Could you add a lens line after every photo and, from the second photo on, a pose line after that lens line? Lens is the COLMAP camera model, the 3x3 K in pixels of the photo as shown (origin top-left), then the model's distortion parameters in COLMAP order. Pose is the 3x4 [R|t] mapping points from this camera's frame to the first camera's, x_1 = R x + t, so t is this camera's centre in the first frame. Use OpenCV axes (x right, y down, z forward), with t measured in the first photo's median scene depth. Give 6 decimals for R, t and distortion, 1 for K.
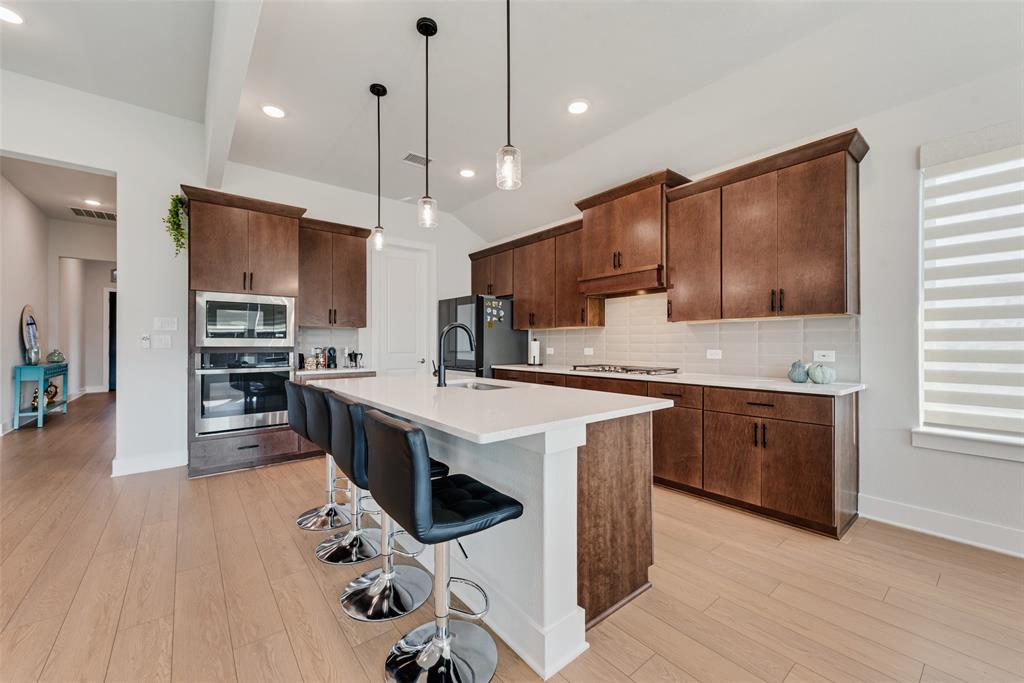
lens RADIAL K [[400.4, 0, 508.1], [0, 400.4, 342.6], [0, 0, 1]] dist [0.005921, -0.000491]
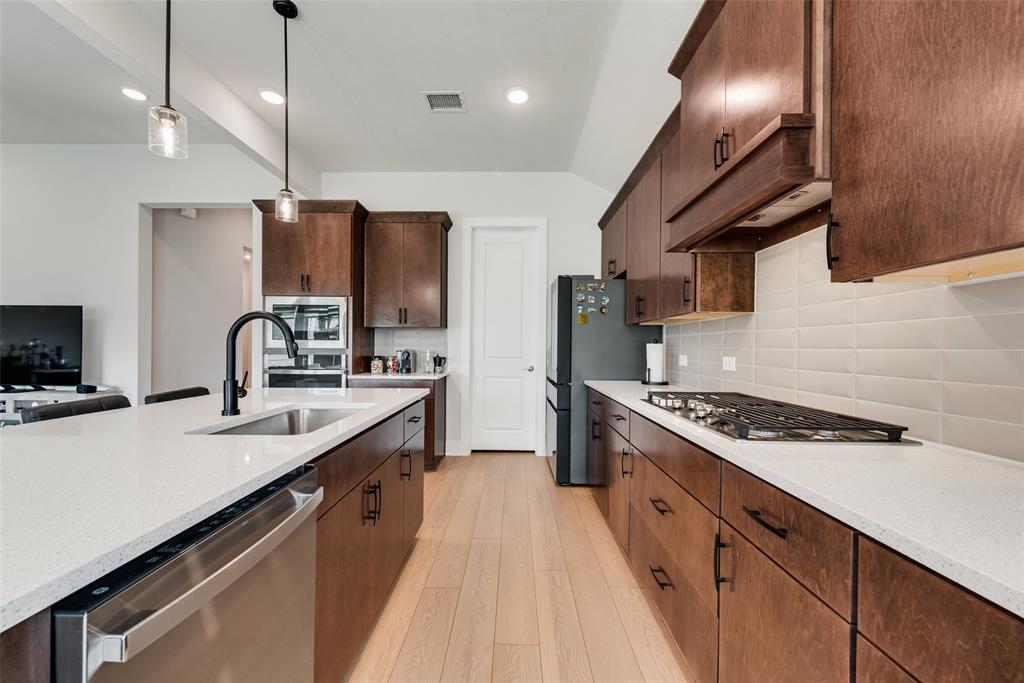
lens RADIAL K [[400.4, 0, 508.1], [0, 400.4, 342.6], [0, 0, 1]] dist [0.005921, -0.000491]
pose [[0.766902, -0.000706, -0.641764, 0.324948], [-0.005434, 0.999956, -0.007593, 0.000863], [0.641741, 0.009311, 0.766865, 0.465709]]
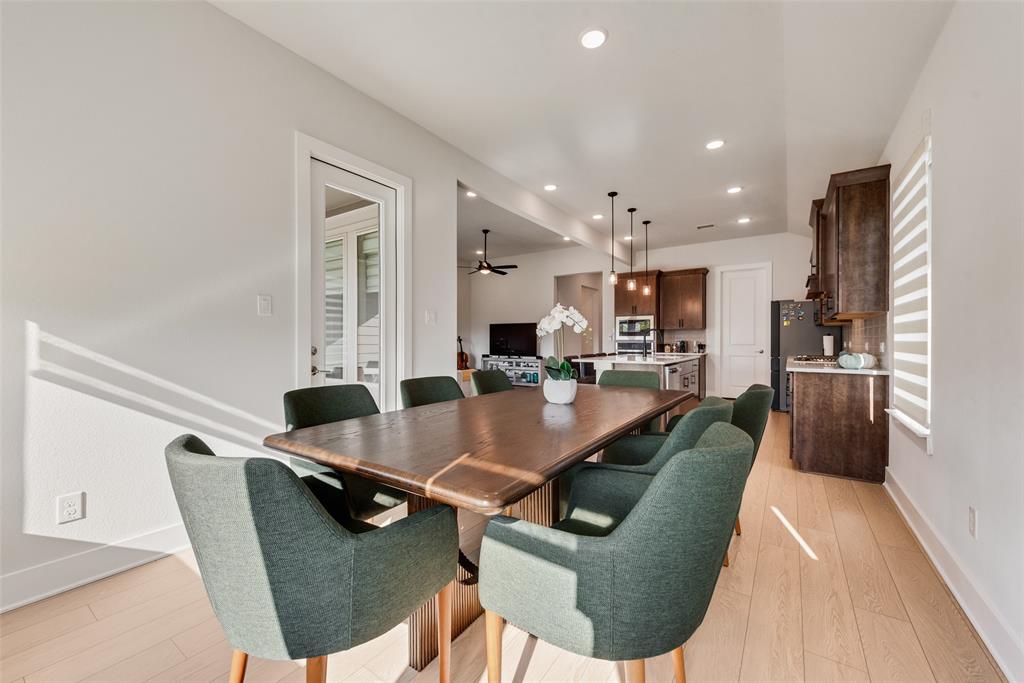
lens RADIAL K [[400.4, 0, 508.1], [0, 400.4, 342.6], [0, 0, 1]] dist [0.005921, -0.000491]
pose [[0.275573, 0.007356, -0.961252, 1.052184], [0.003136, 0.999959, 0.008552, 0.003180], [0.961275, -0.005371, 0.275538, -0.215623]]
